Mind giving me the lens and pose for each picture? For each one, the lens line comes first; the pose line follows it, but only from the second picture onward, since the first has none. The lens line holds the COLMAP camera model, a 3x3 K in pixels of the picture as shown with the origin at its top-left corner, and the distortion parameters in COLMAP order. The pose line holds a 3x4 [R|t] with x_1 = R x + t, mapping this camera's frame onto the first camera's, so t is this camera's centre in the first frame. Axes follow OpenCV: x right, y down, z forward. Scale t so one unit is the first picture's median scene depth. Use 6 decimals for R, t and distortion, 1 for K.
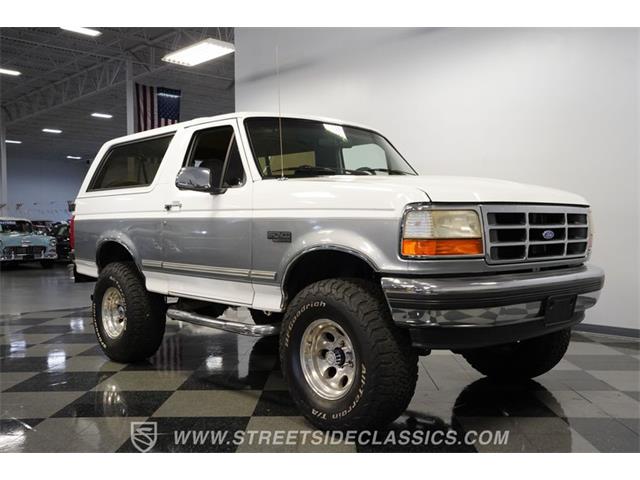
lens RADIAL K [[625.8, 0, 320.0], [0, 625.8, 240.0], [0, 0, 1]] dist [0.003268, 0.002604]
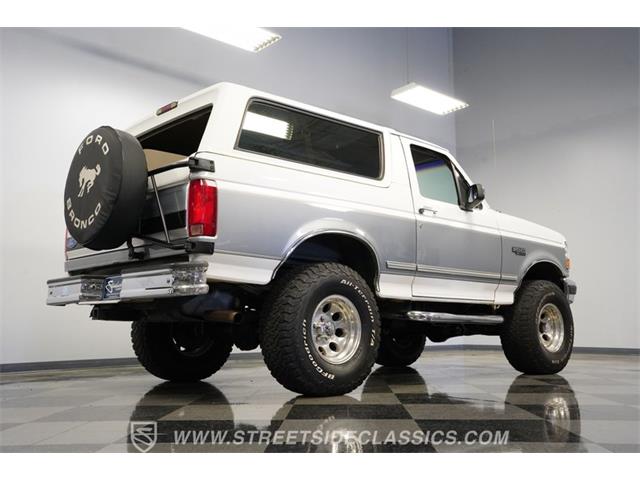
lens RADIAL K [[669.4, 0, 320.0], [0, 669.4, 240.0], [0, 0, 1]] dist [0.014797, 0.005517]
pose [[0.008625, 0.132705, 0.991118, -1.664595], [0.020881, 0.990915, -0.132859, 0.170966], [-0.999745, 0.021841, 0.005776, 1.482693]]
